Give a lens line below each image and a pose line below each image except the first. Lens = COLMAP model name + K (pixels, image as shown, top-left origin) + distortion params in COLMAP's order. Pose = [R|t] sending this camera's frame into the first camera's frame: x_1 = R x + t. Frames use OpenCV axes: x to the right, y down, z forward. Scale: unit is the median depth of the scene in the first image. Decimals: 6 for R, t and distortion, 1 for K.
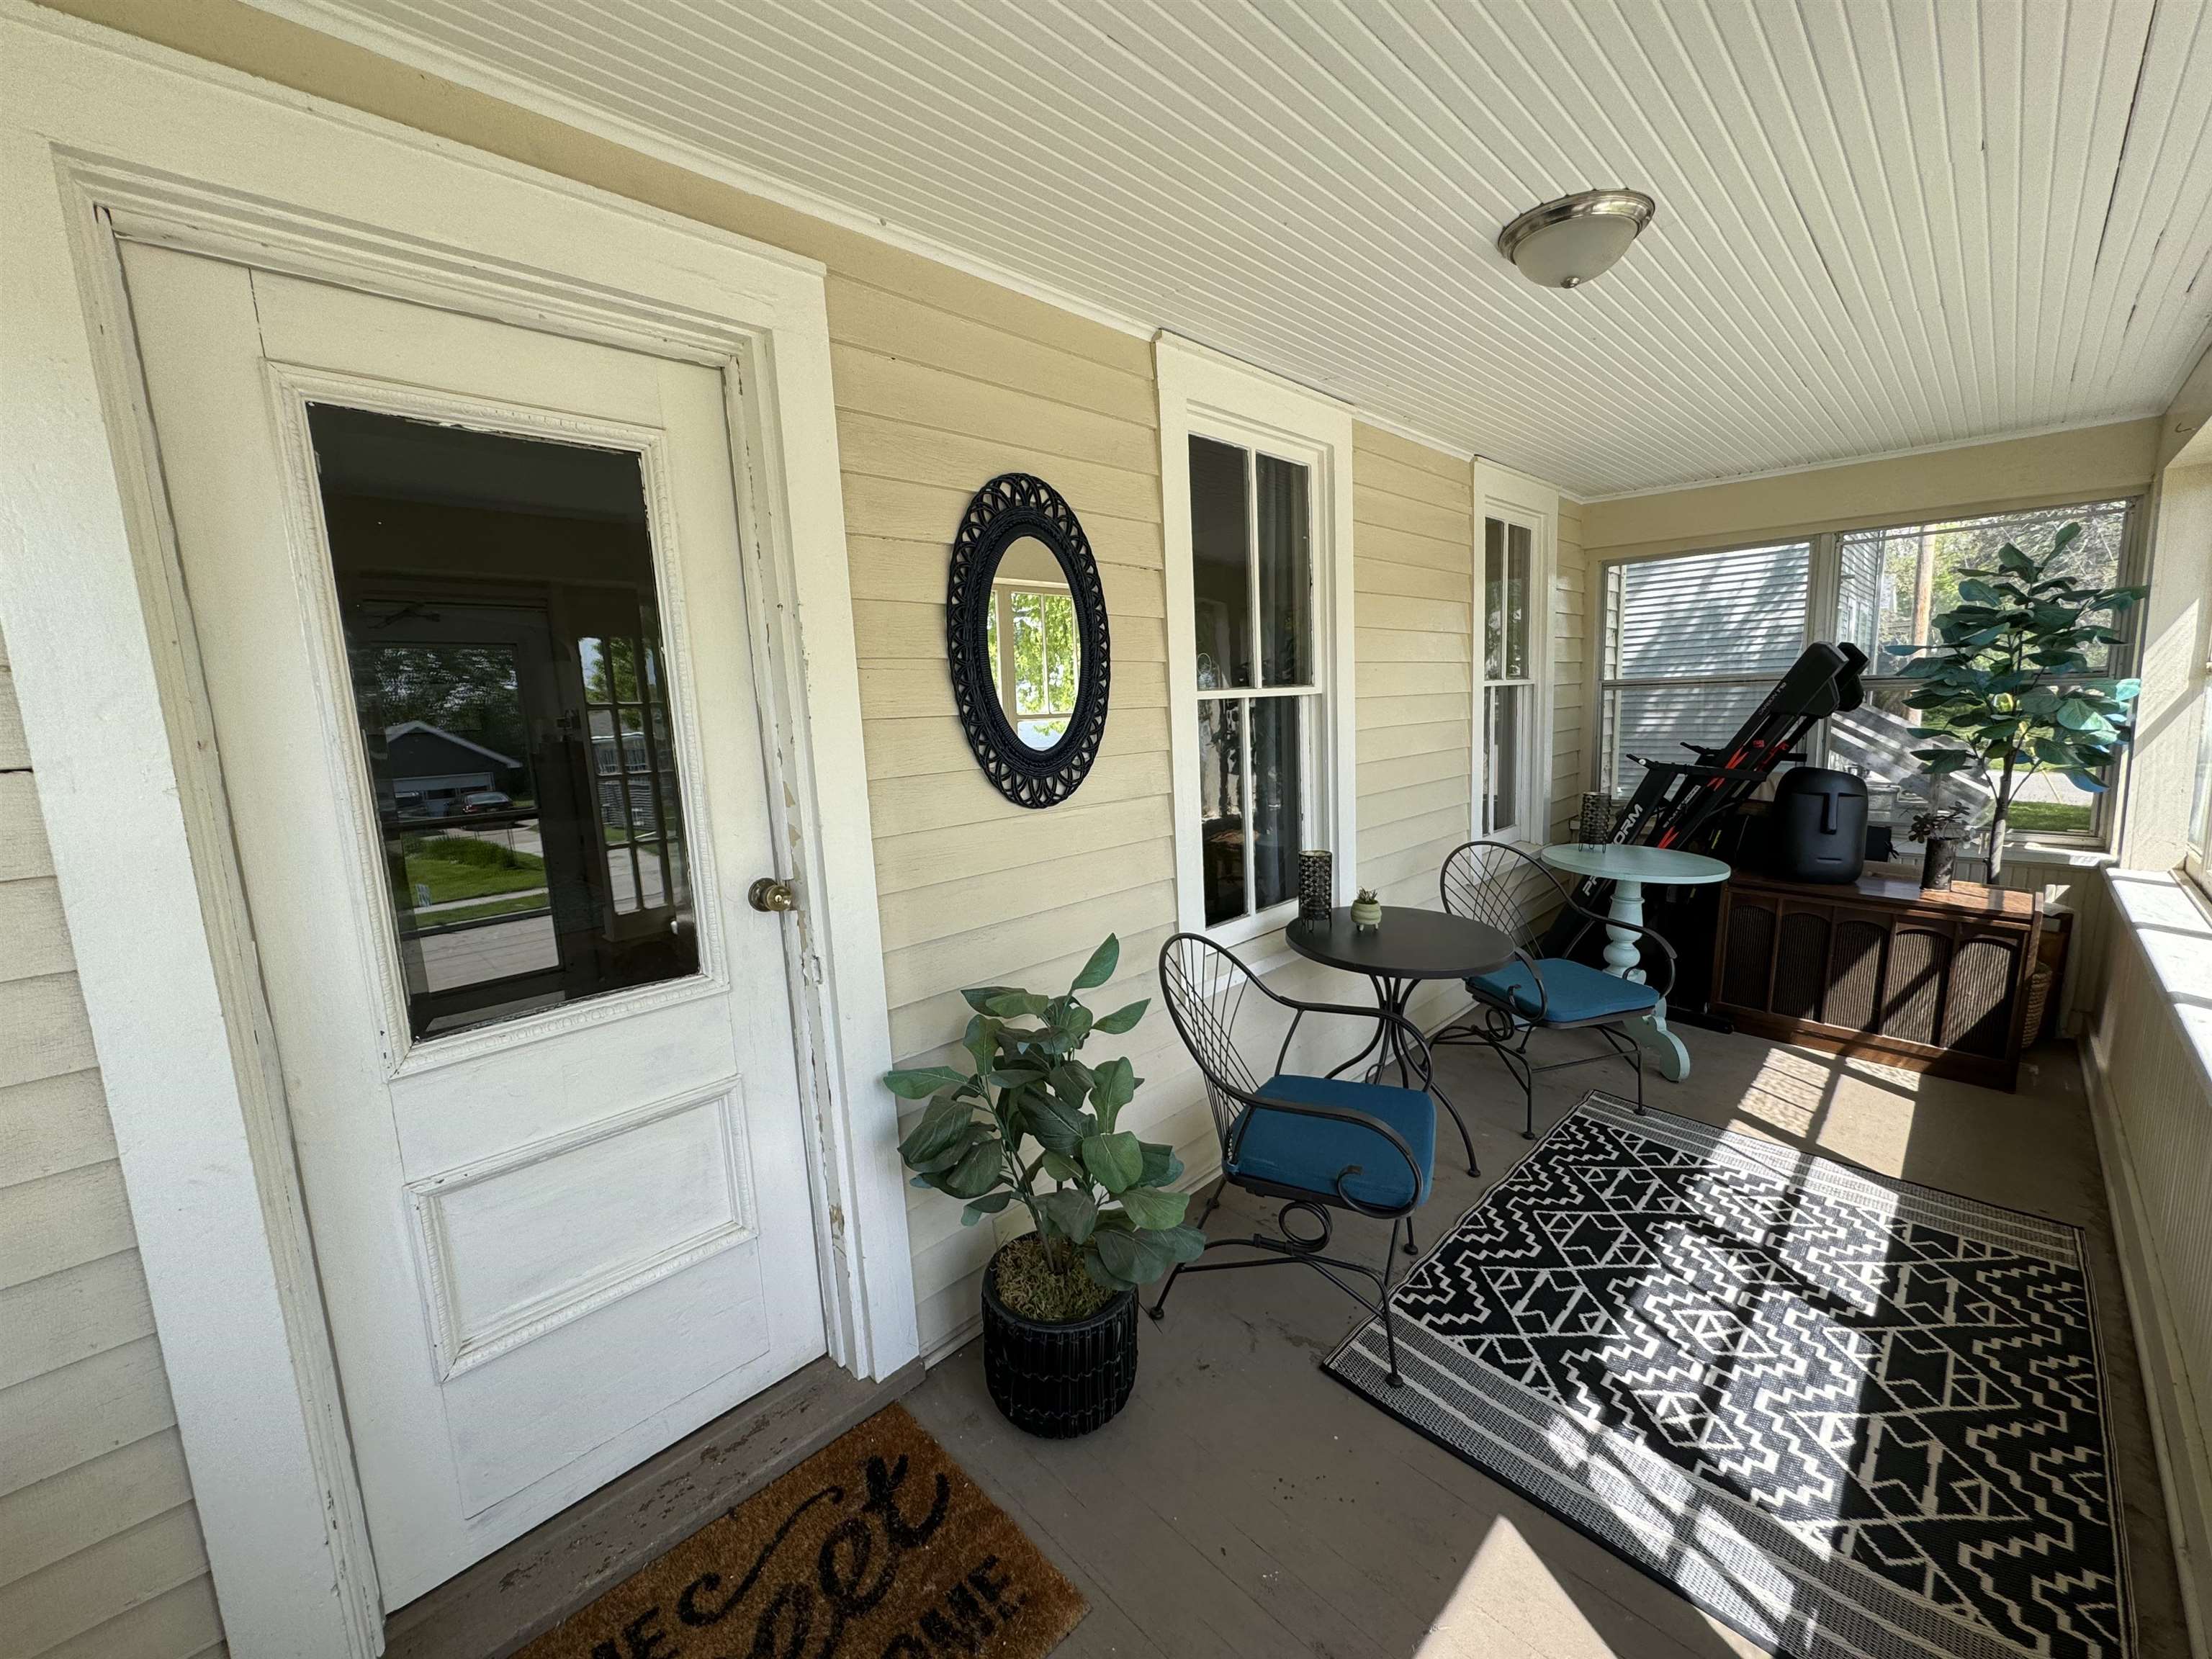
lens RADIAL K [[881.3, 0, 1103.9], [0, 881.3, 829.1], [0, 0, 1]] dist [-0.003730, 0.000473]
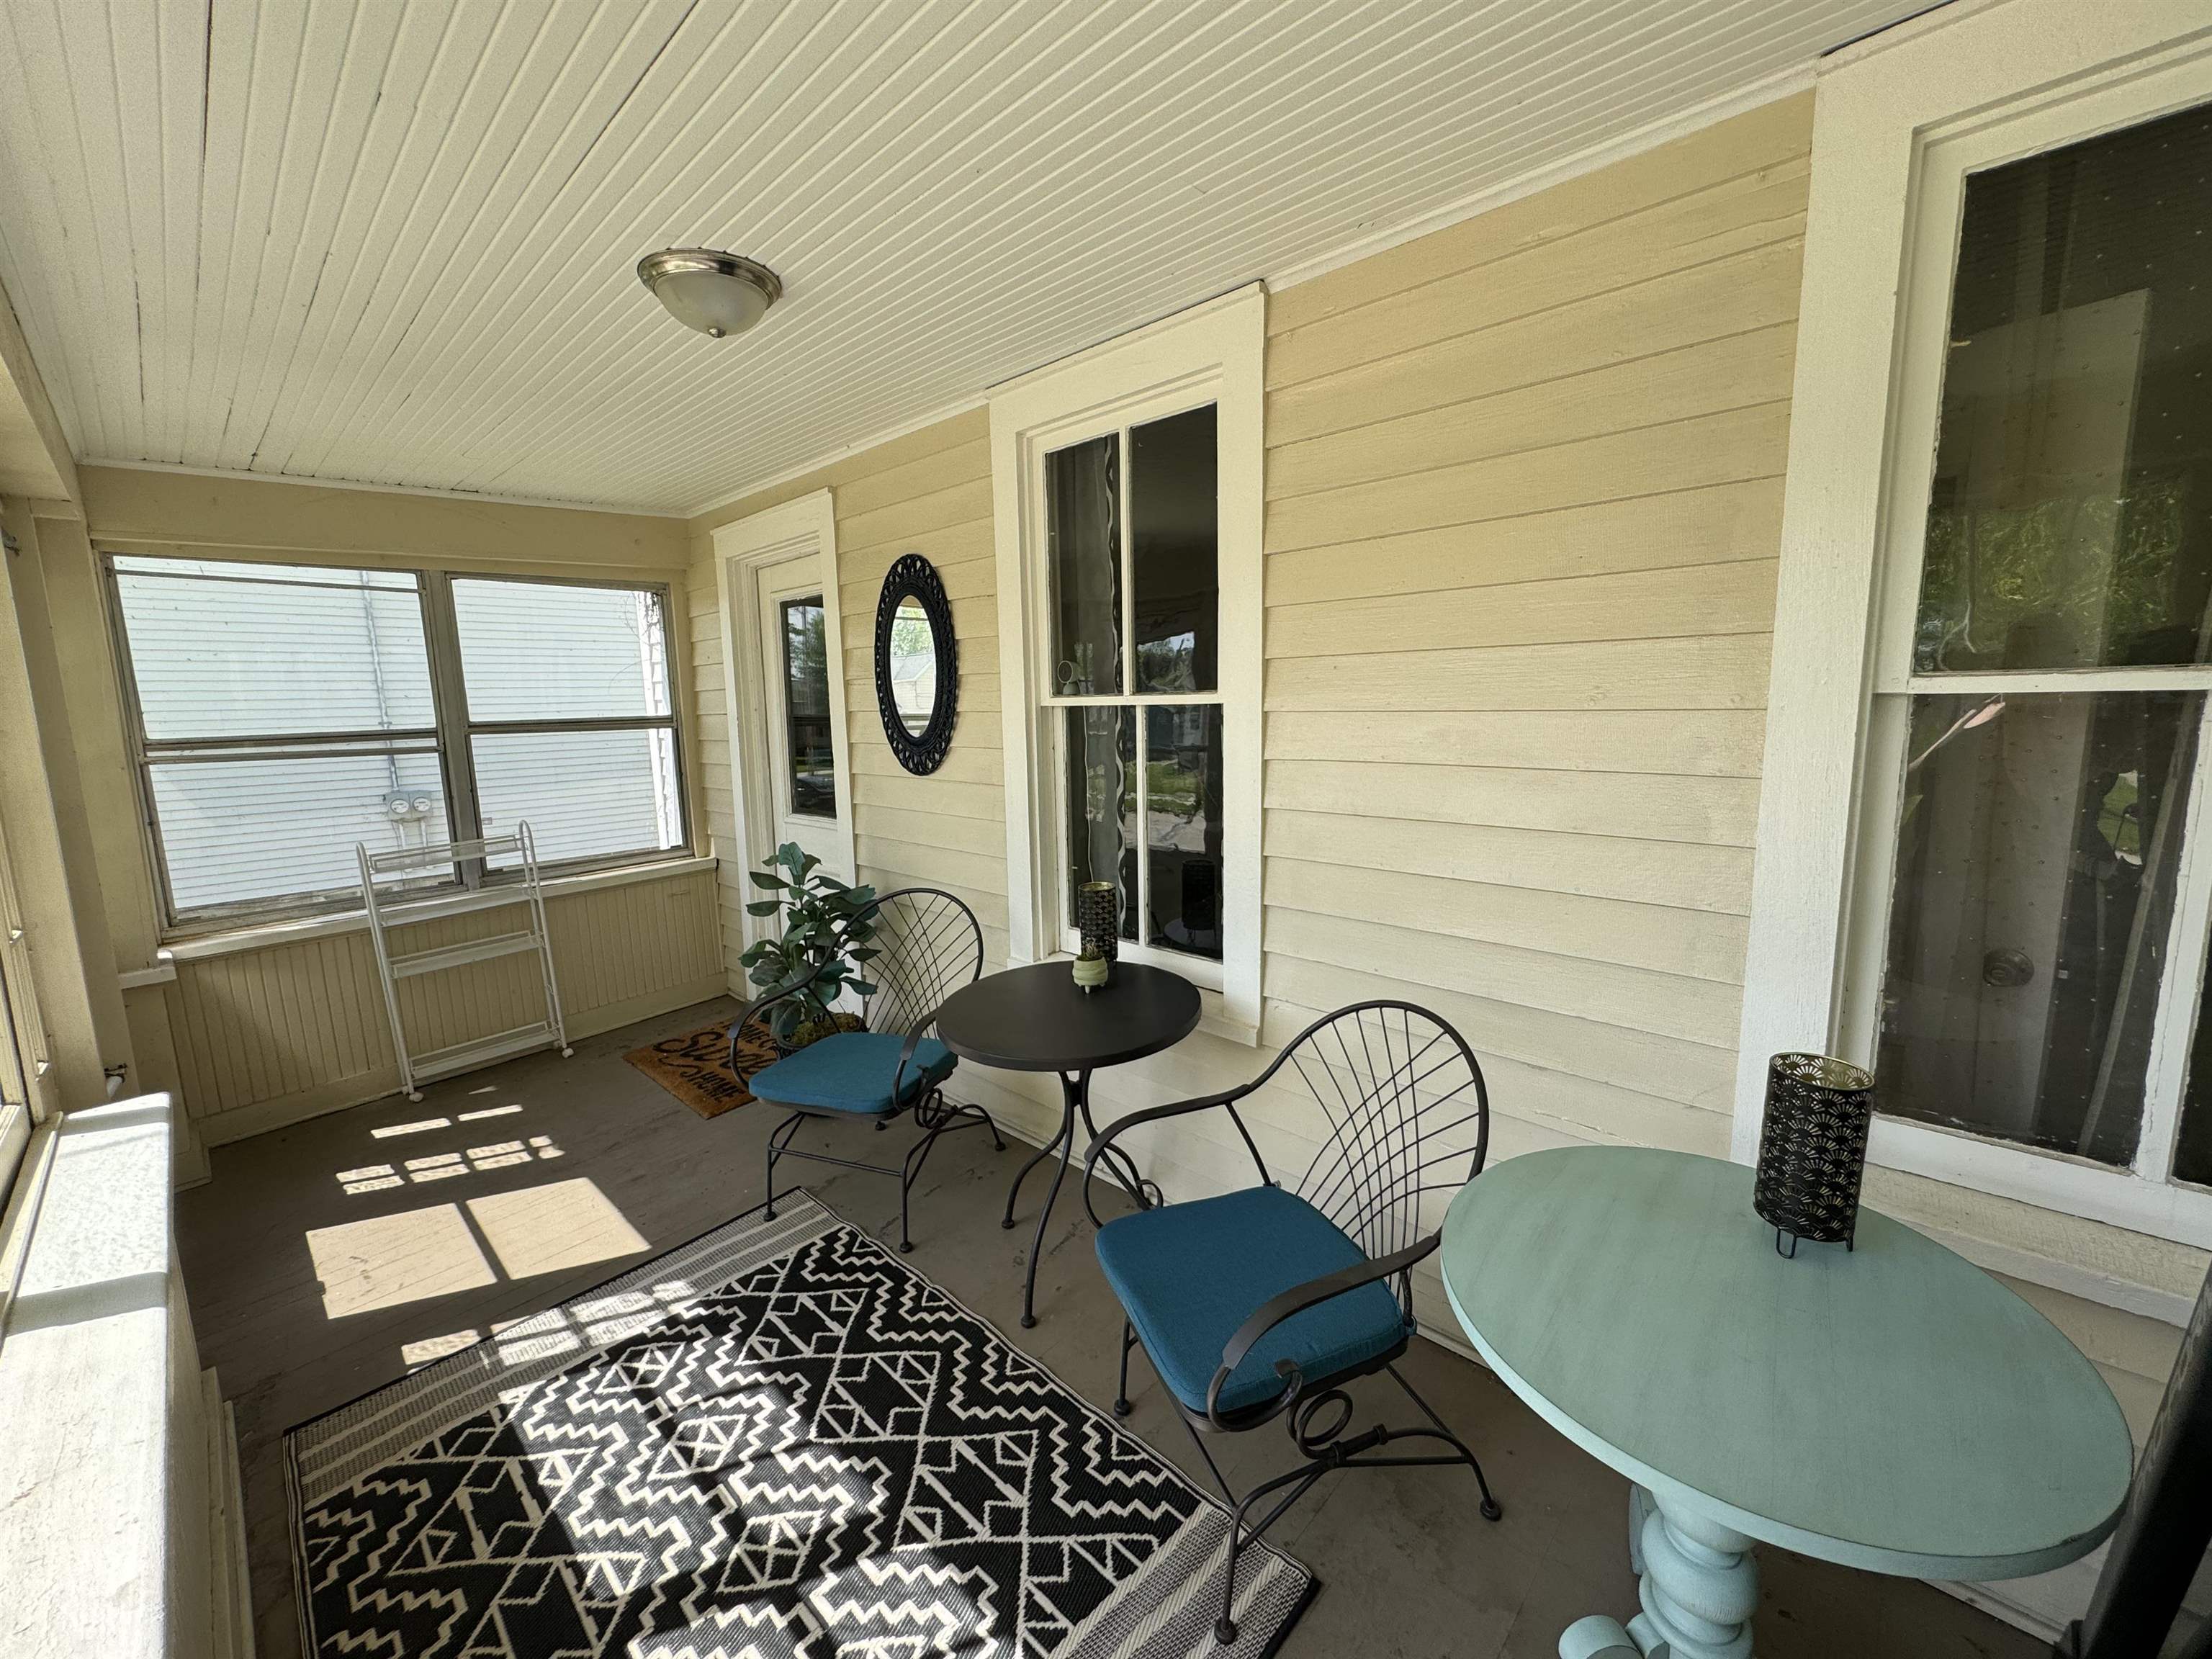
lens RADIAL K [[881.3, 0, 1101.2], [0, 881.3, 828.4], [0, 0, 1]] dist [-0.003730, 0.000473]
pose [[0.027903, 0.188833, -0.981613, 1.518661], [-0.124729, 0.974978, 0.184012, -0.266139], [0.991798, 0.117301, 0.050758, 1.323645]]
